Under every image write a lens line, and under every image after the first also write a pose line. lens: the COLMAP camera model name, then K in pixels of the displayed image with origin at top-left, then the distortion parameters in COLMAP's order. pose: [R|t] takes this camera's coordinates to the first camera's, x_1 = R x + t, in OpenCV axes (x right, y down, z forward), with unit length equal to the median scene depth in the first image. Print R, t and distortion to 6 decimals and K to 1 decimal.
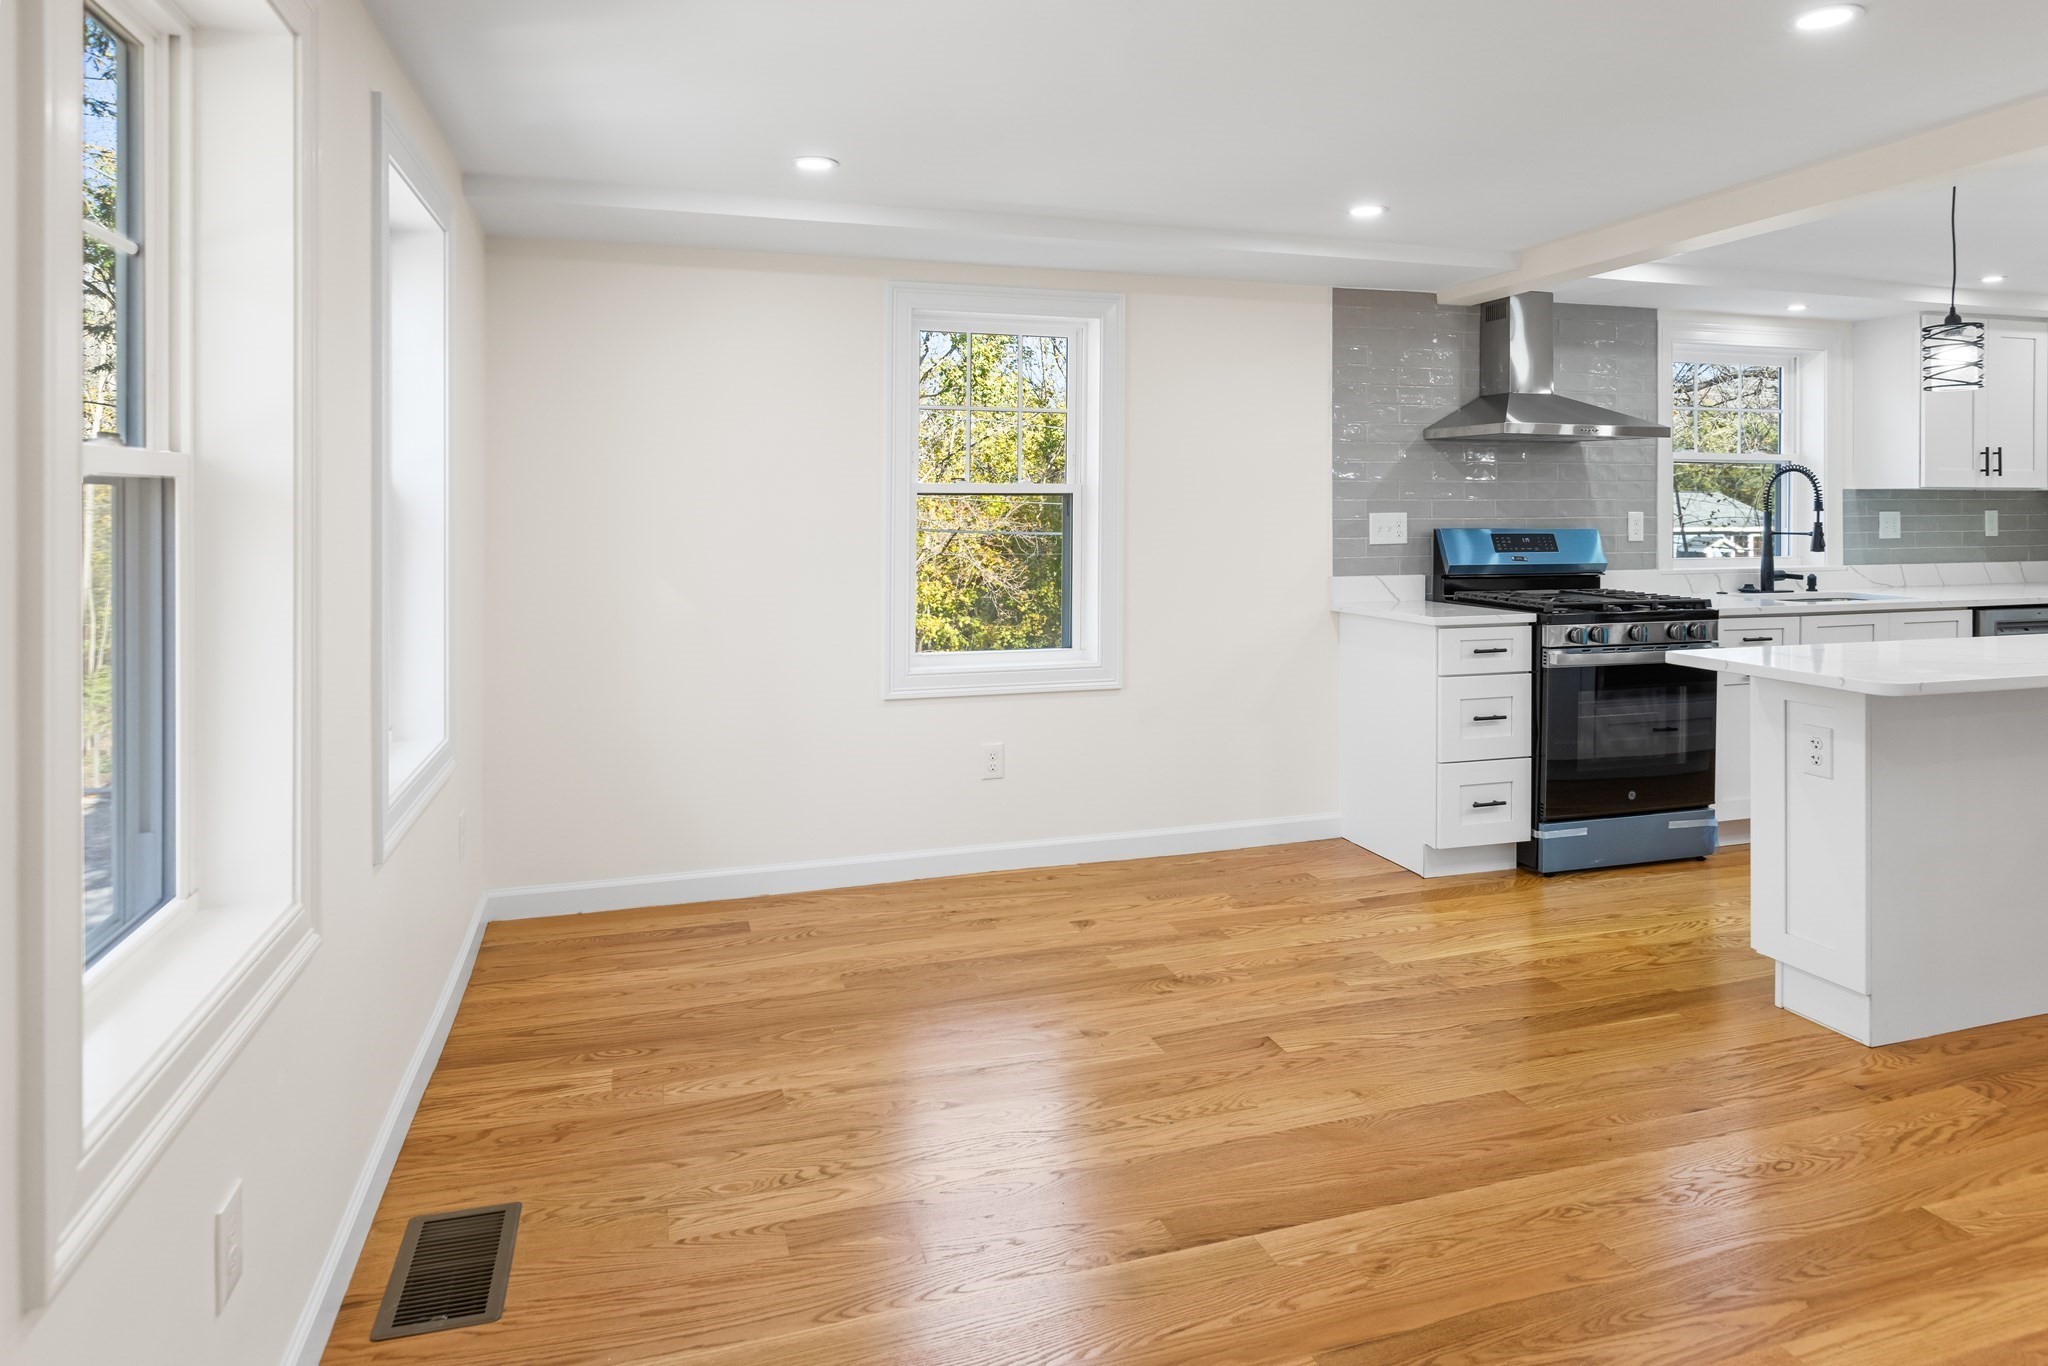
lens RADIAL K [[1194.4, 0, 1024.4], [0, 1194.4, 505.8], [0, 0, 1]] dist [-0.004738, -0.003827]
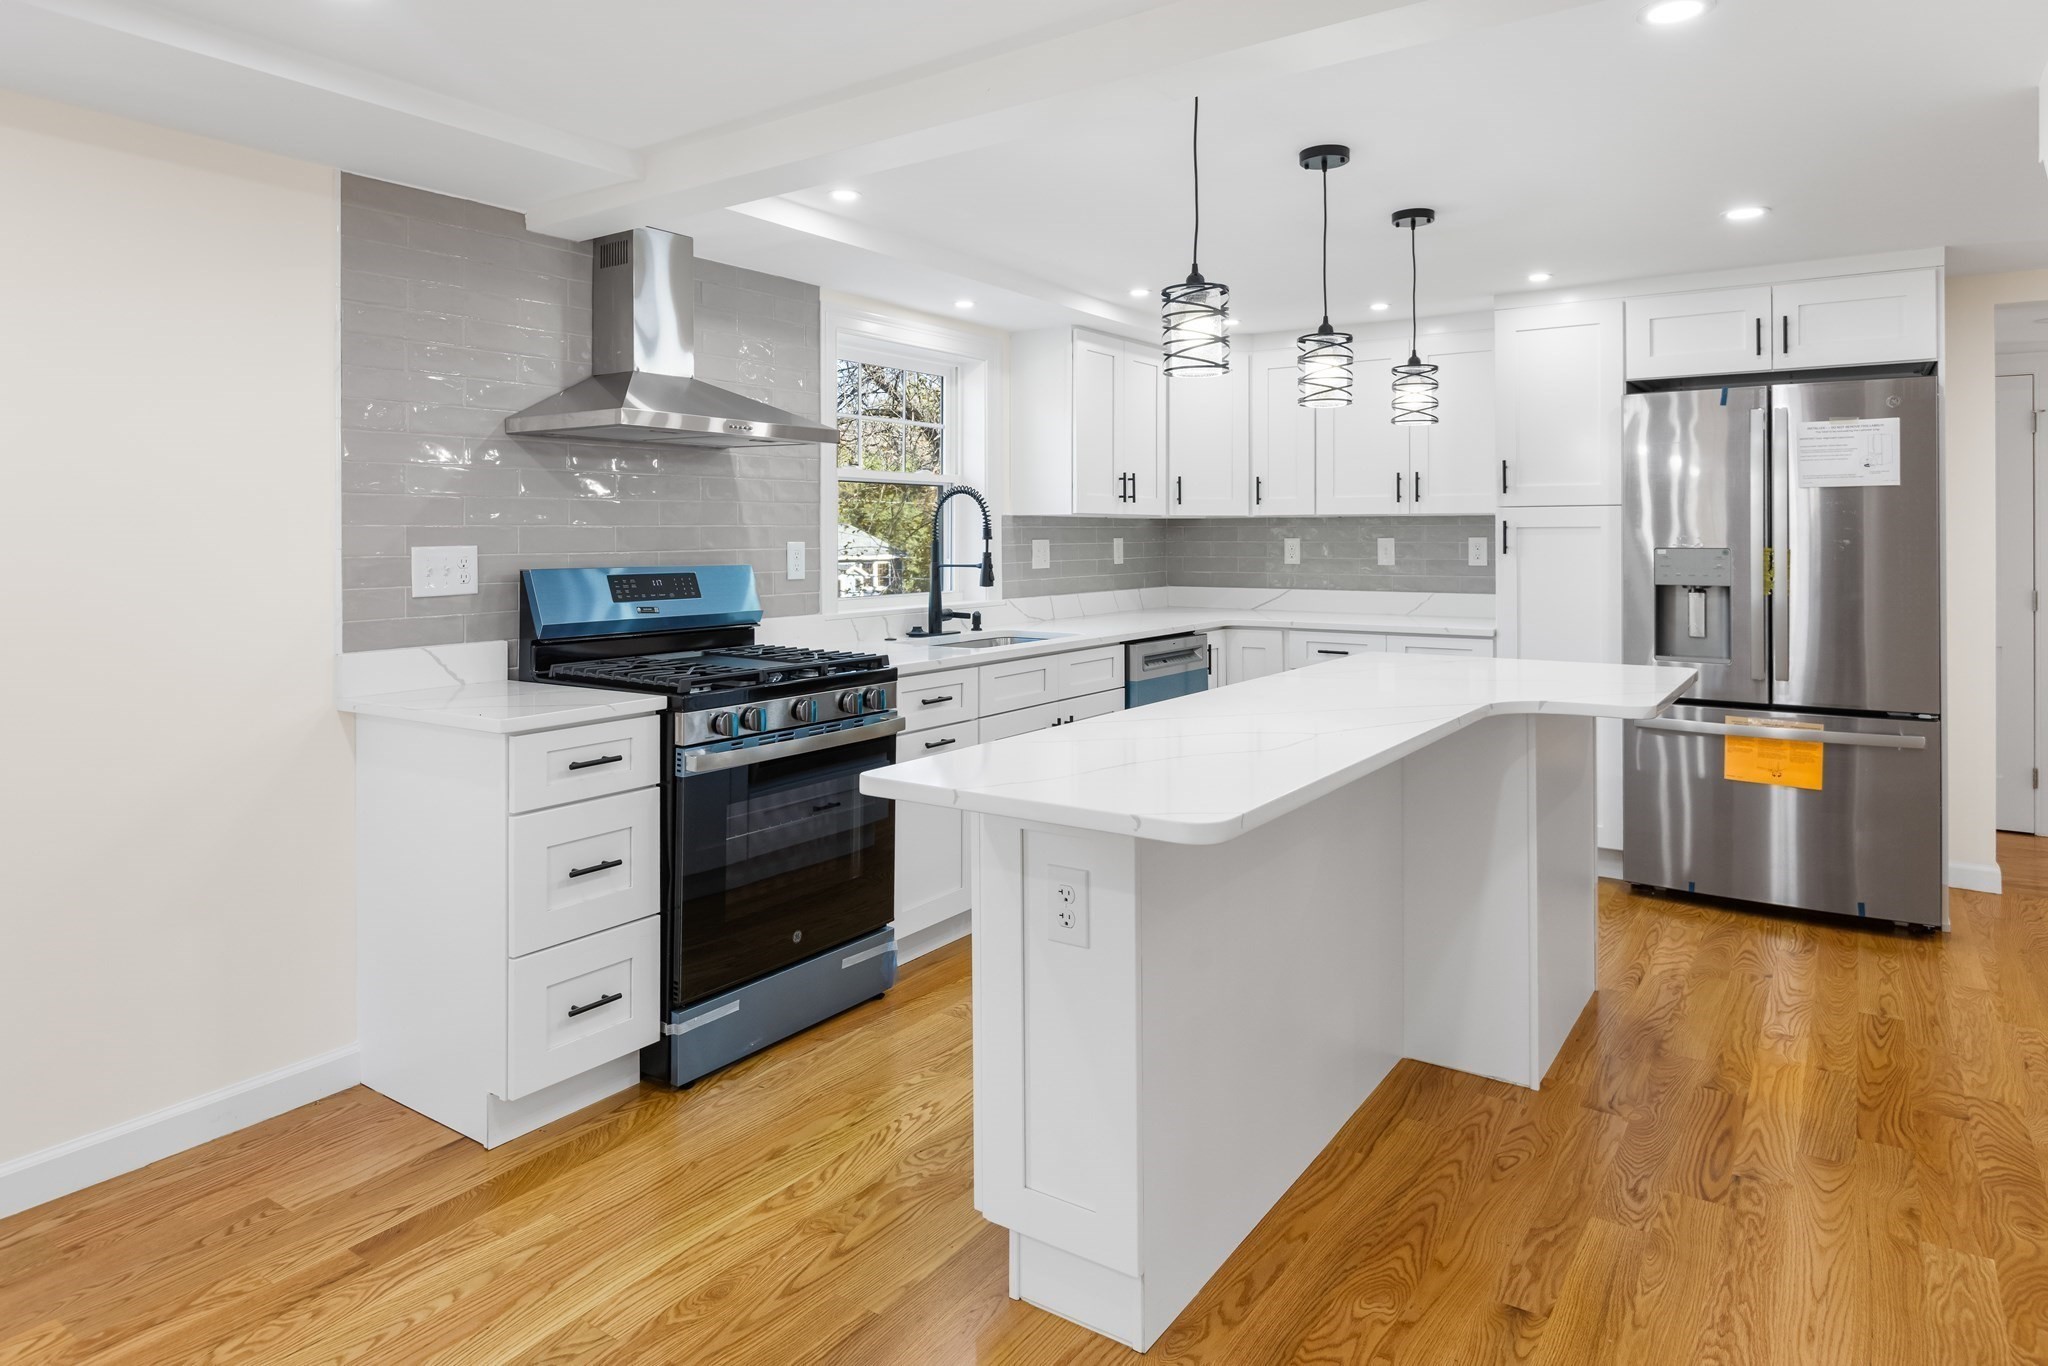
lens RADIAL K [[1213.8, 0, 1022.8], [0, 1213.8, 526.2], [0, 0, 1]] dist [-0.001827, 0.002195]
pose [[0.783694, 0.001198, 0.621146, 0.146620], [0.004965, 0.999954, -0.008194, 0.002208], [-0.621127, 0.009506, 0.783652, 0.308588]]
